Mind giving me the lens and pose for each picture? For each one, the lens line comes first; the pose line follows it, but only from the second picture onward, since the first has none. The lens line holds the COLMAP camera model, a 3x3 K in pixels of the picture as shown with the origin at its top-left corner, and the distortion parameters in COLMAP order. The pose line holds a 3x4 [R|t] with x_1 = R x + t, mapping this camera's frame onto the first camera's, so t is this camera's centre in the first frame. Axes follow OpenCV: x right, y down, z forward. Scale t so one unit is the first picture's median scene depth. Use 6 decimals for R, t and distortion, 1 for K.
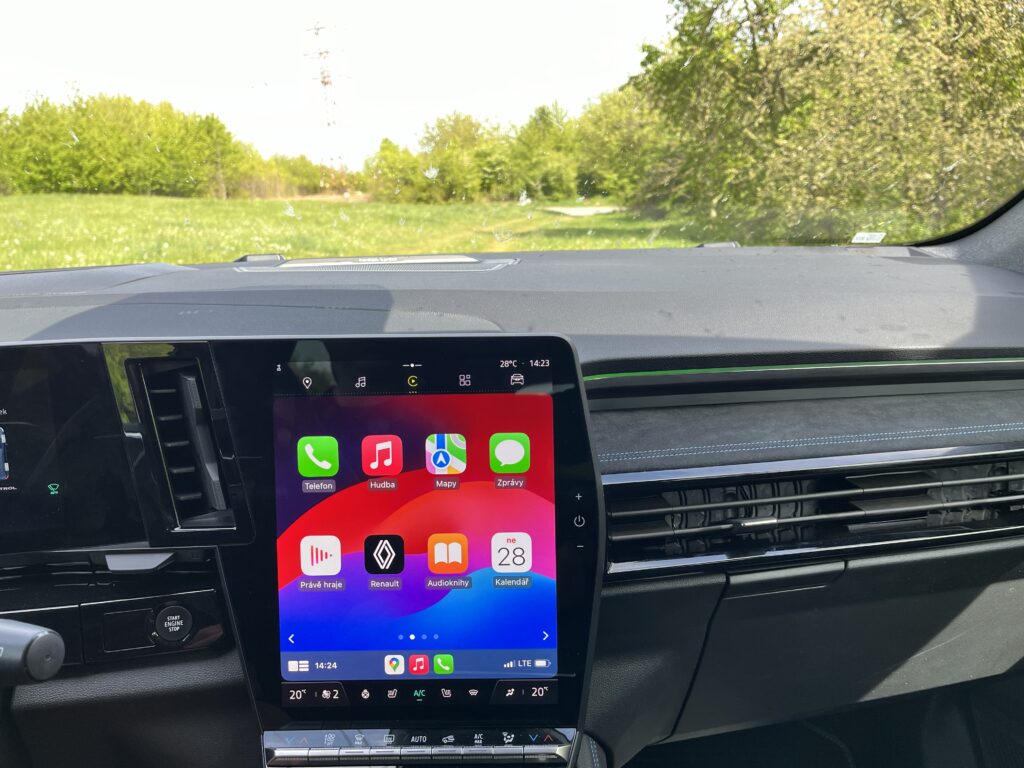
lens RADIAL K [[773.7, 0, 508.7], [0, 773.7, 379.7], [0, 0, 1]] dist [0.071544, -0.108905]
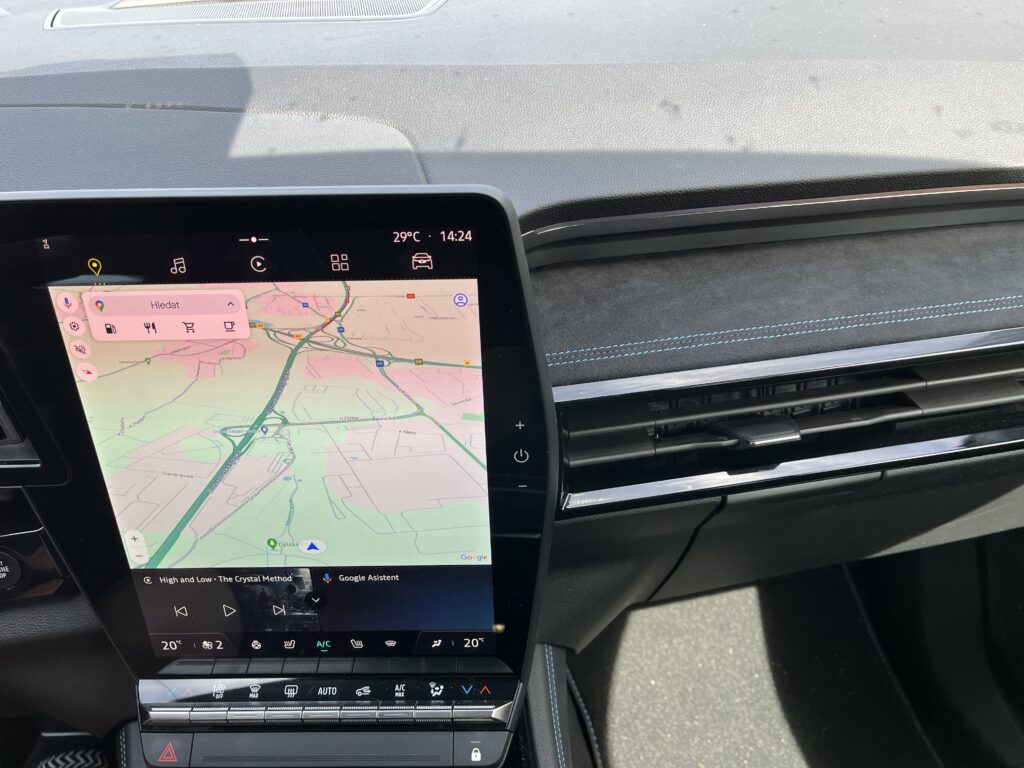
lens RADIAL K [[781.9, 0, 515.0], [0, 781.9, 387.5], [0, 0, 1]] dist [0.078956, -0.121972]
pose [[0.999927, -0.007268, -0.009642, 0.078942], [0.010398, 0.924241, 0.381668, -0.127126], [0.006138, -0.381741, 0.924249, 0.306207]]
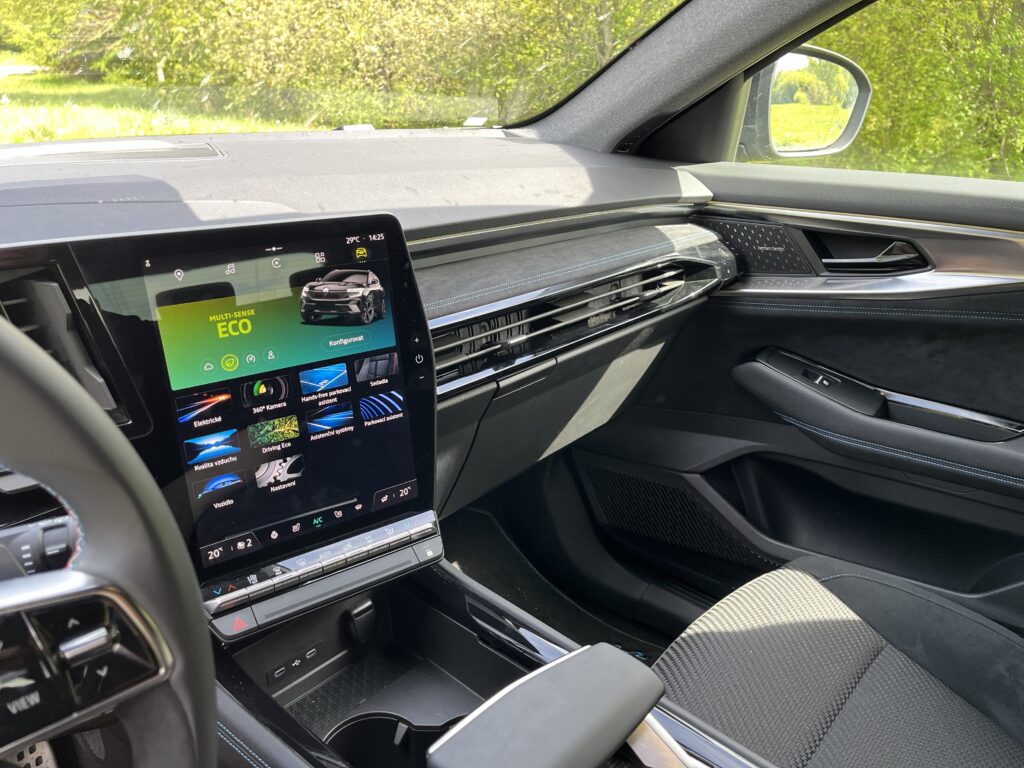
lens RADIAL K [[777.3, 0, 510.1], [0, 777.3, 386.4], [0, 0, 1]] dist [0.073937, -0.116267]
pose [[0.795741, -0.195139, 0.573338, -0.461688], [0.099653, 0.975954, 0.193862, -0.008052], [-0.597382, -0.097129, 0.796053, -0.112654]]
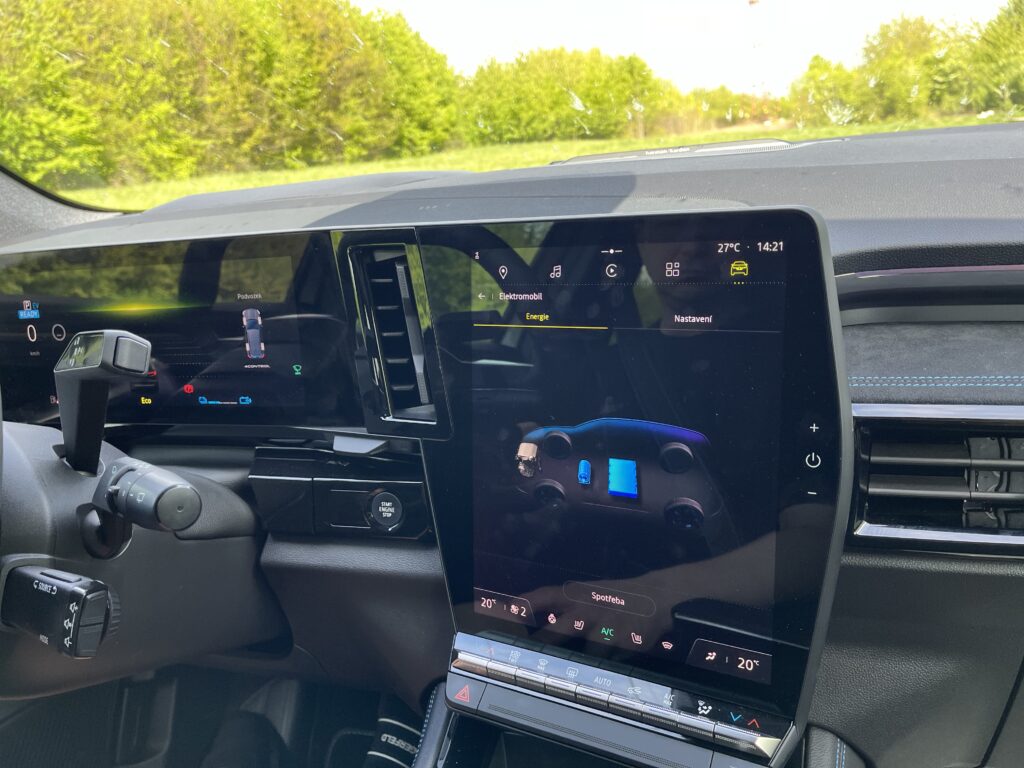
lens RADIAL K [[777.3, 0, 510.1], [0, 777.3, 386.4], [0, 0, 1]] dist [0.073937, -0.116267]
pose [[0.874078, 0.076861, -0.479667, 0.163912], [-0.035349, 0.994850, 0.094997, 0.042673], [0.484498, -0.066079, 0.872293, 0.173396]]
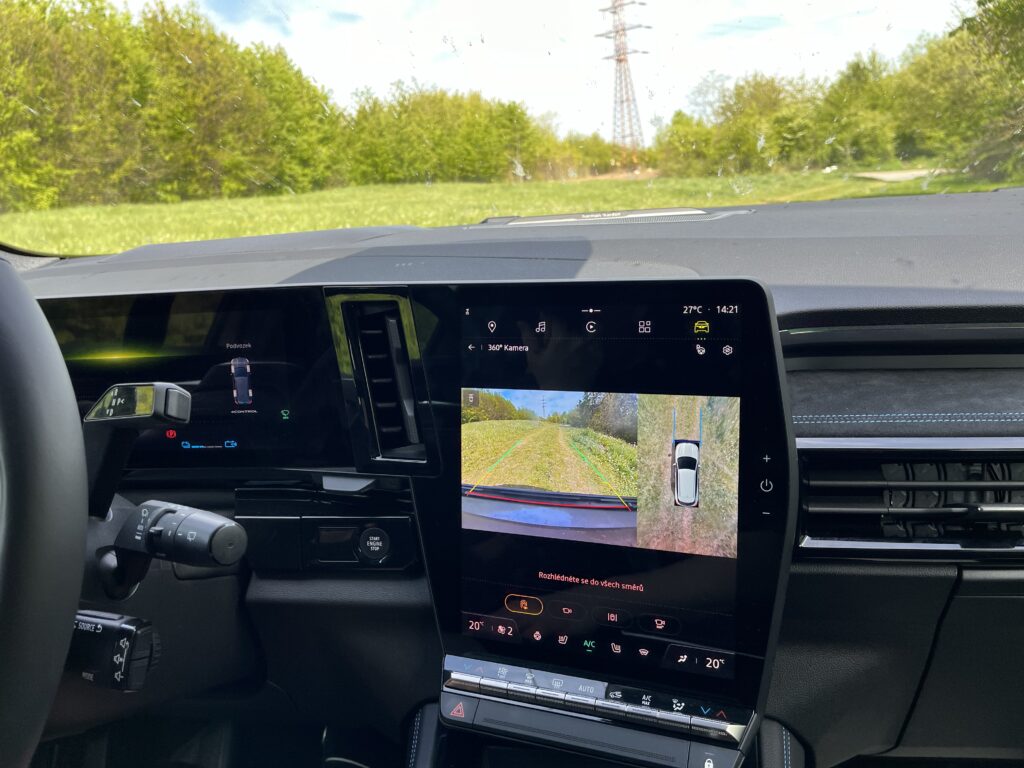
lens RADIAL K [[773.7, 0, 508.7], [0, 773.7, 379.7], [0, 0, 1]] dist [0.071544, -0.108905]
pose [[0.935661, 0.044116, -0.350132, 0.104275], [-0.034094, 0.998815, 0.034741, 0.032444], [0.351249, -0.020568, 0.936056, 0.041821]]
